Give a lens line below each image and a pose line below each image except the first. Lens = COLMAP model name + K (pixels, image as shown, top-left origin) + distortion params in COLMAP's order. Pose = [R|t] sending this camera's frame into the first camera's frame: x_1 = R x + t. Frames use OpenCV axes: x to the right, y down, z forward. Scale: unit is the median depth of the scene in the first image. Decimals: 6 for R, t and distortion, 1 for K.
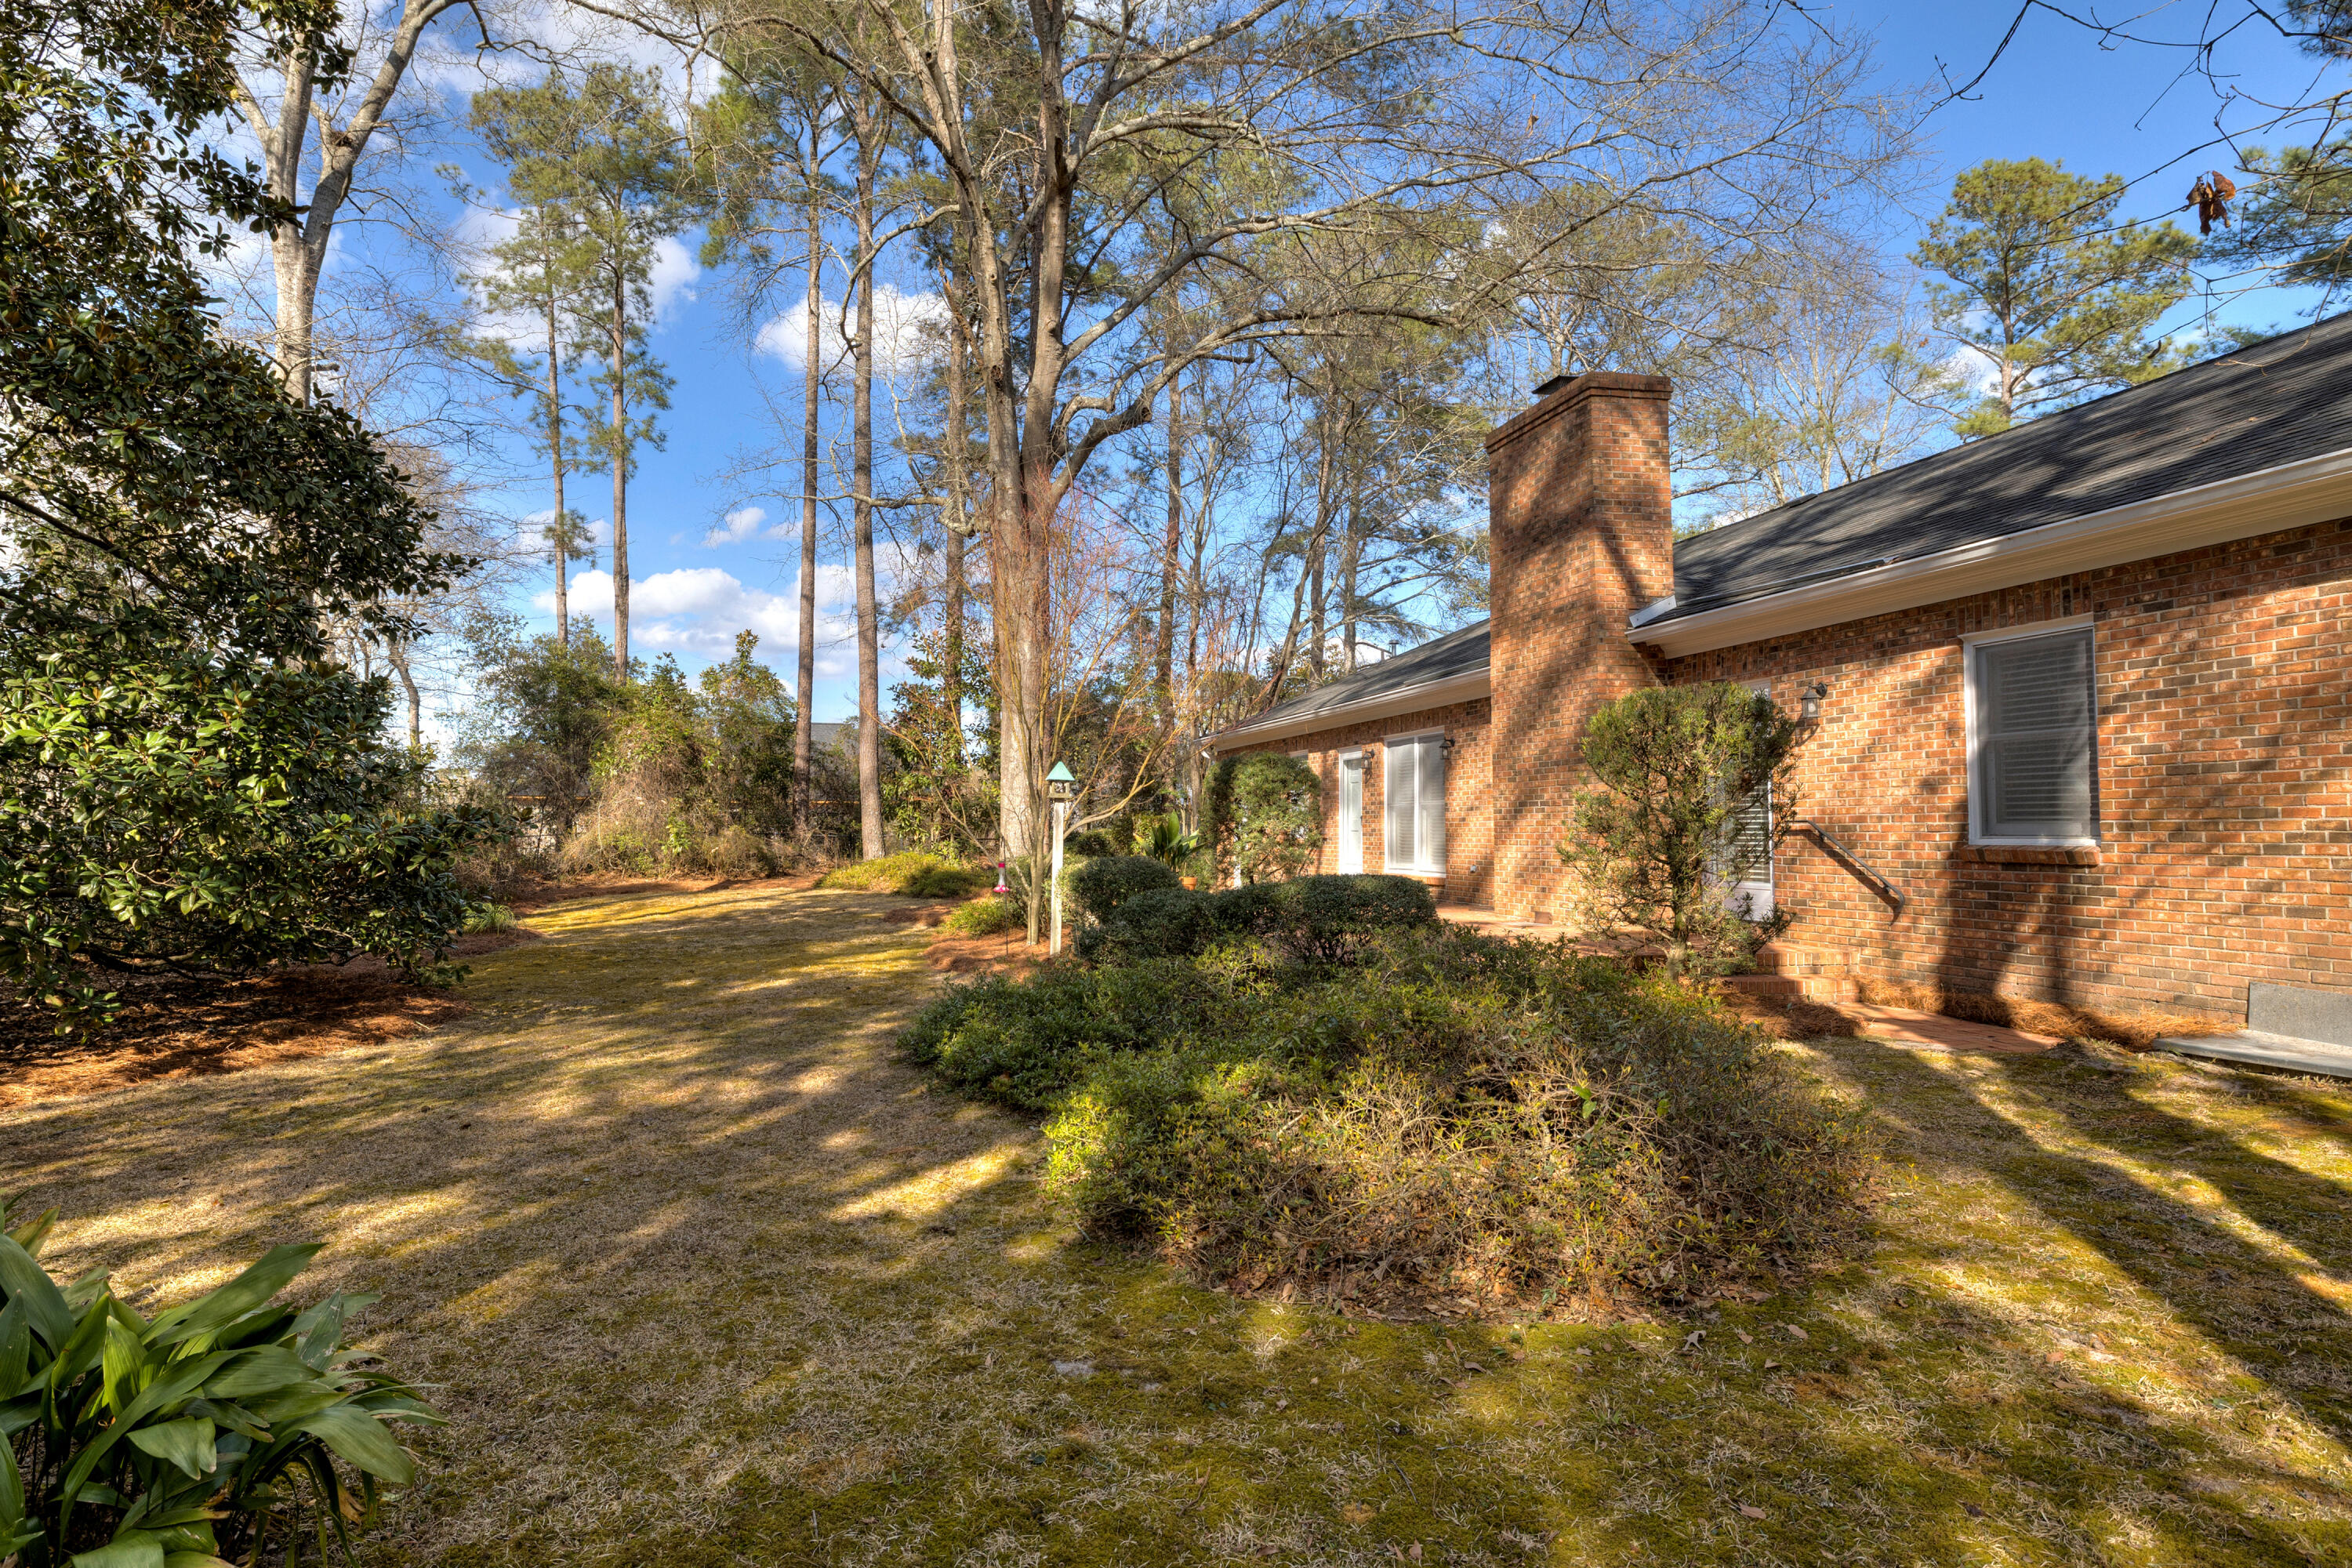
lens RADIAL K [[1292.1, 0, 1172.4], [0, 1292.1, 785.3], [0, 0, 1]] dist [-0.001065, -0.000177]
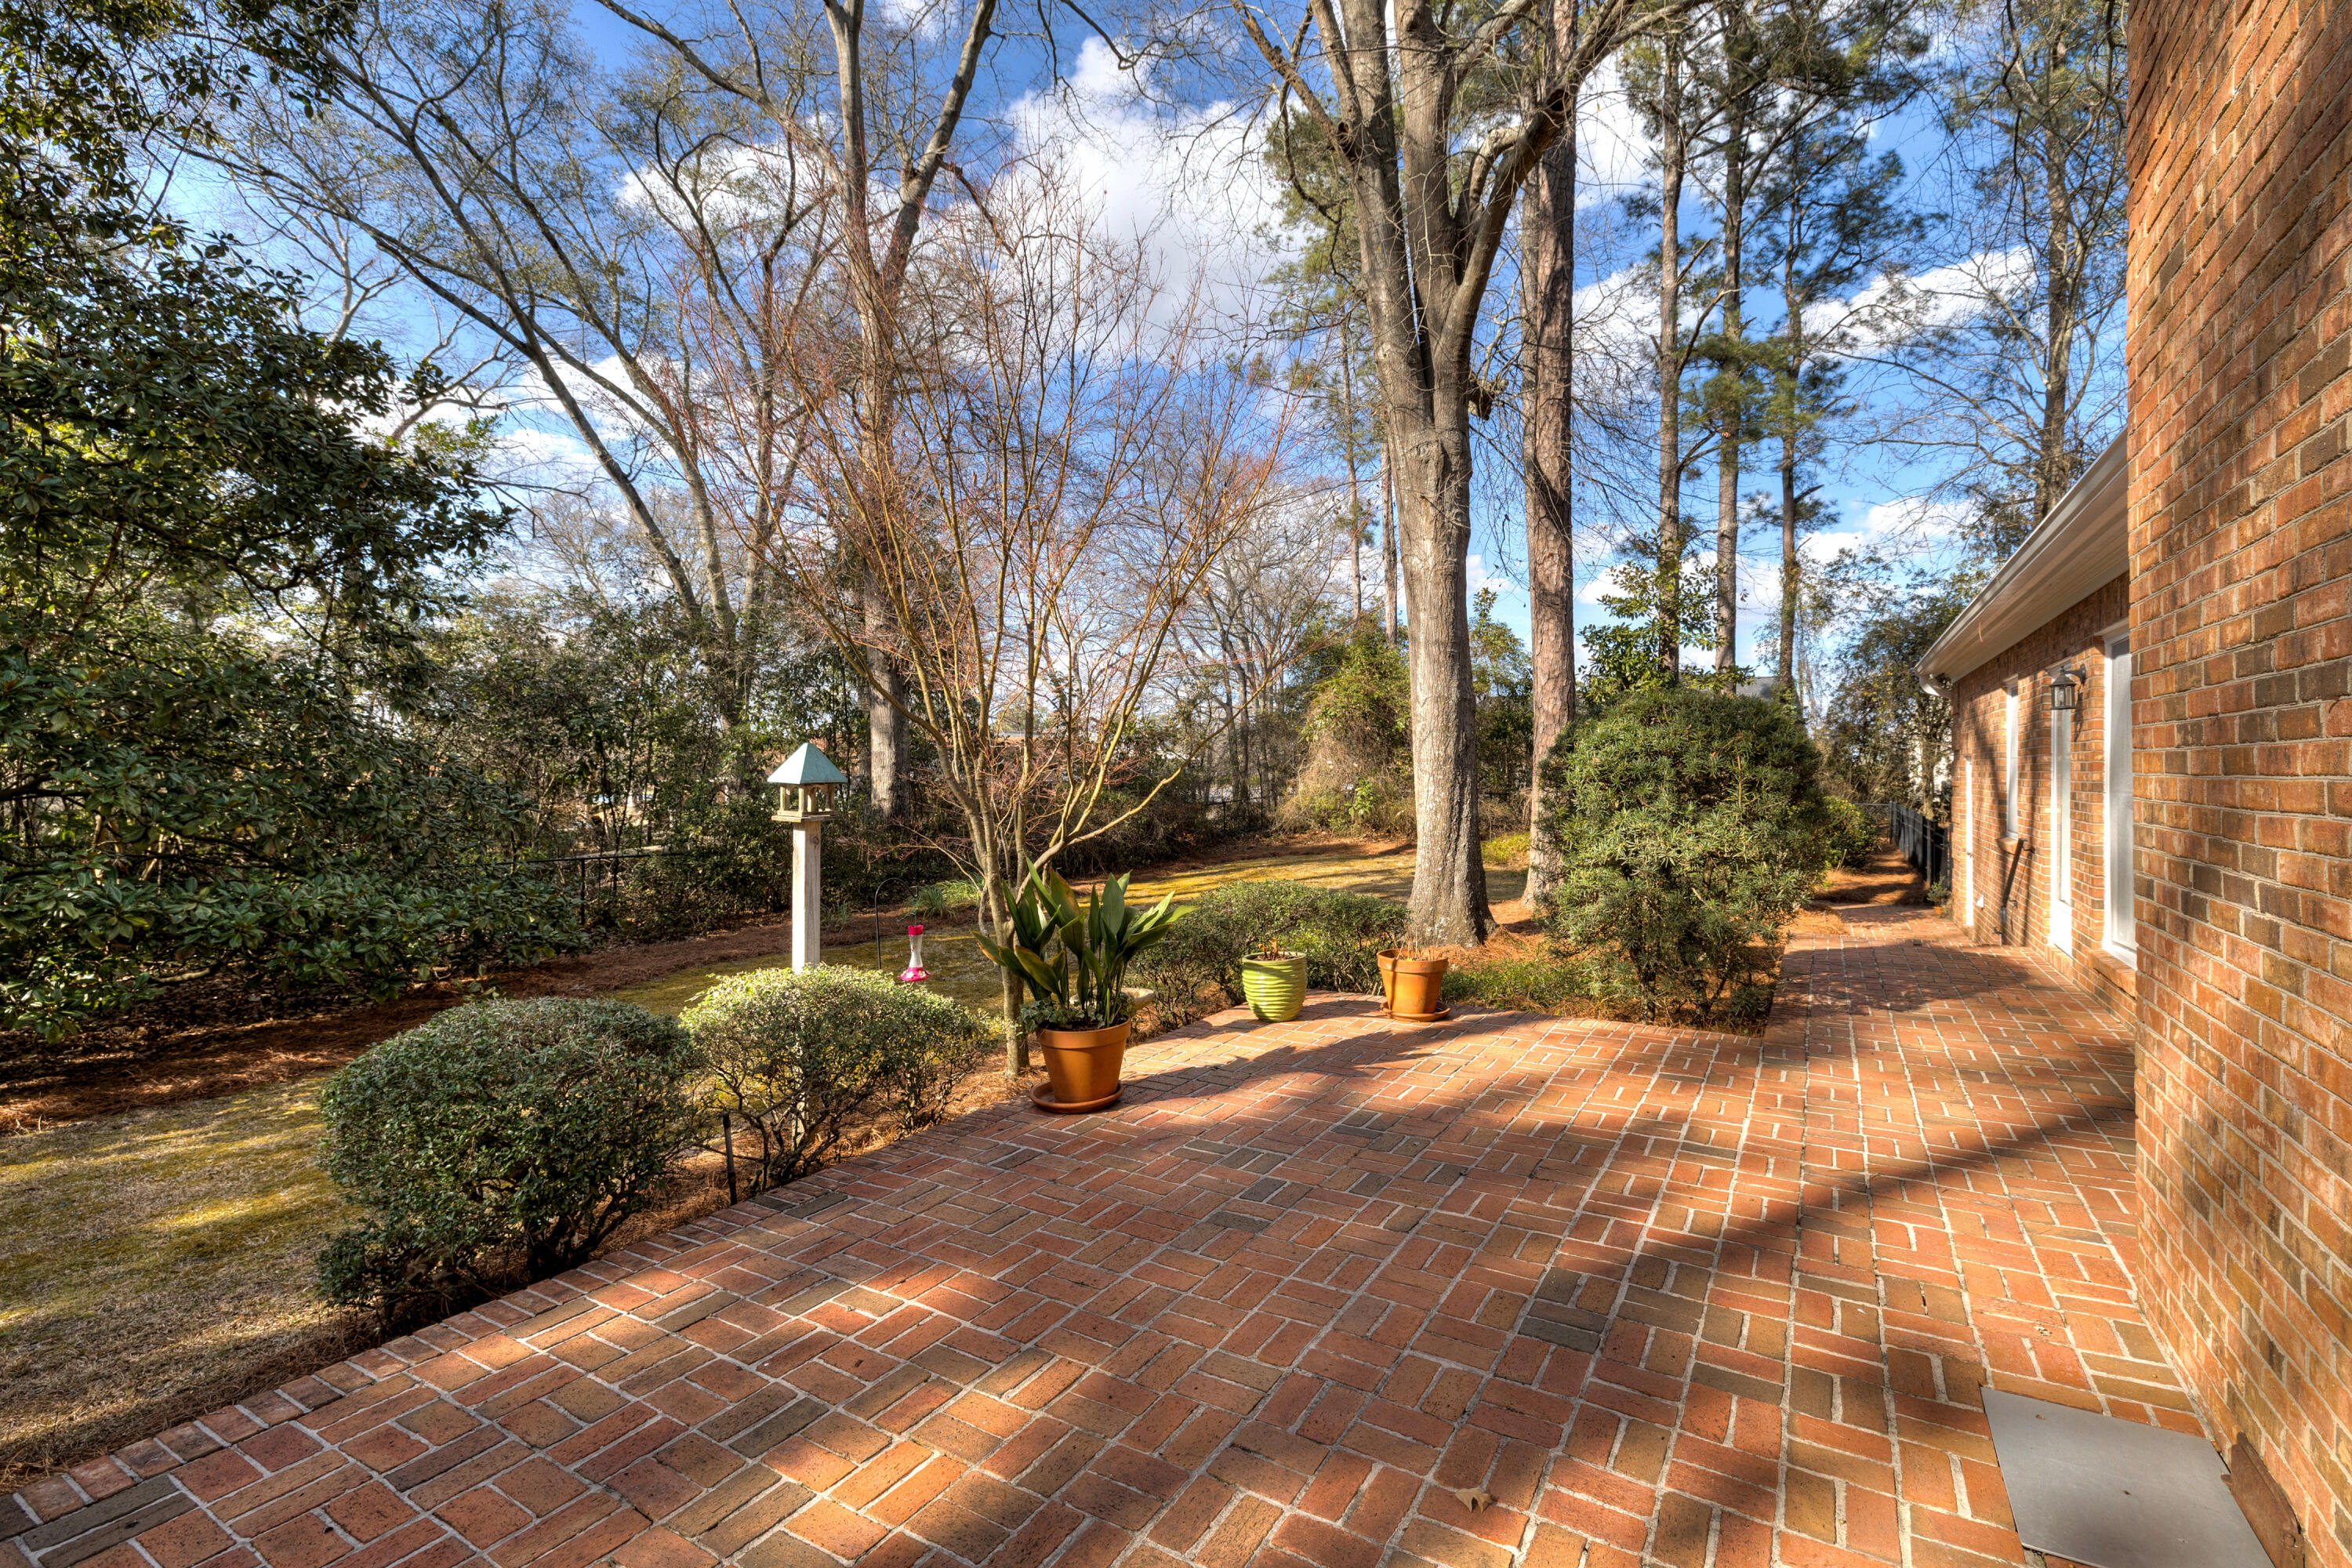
lens RADIAL K [[1092.5, 0, 1180.7], [0, 1092.5, 786.6], [0, 0, 1]] dist [0.003932, 0.000019]
pose [[0.729659, 0.006538, -0.683780, 0.098913], [0.024540, 0.999060, 0.035739, -0.003980], [0.683371, -0.042857, 0.728812, 0.274326]]
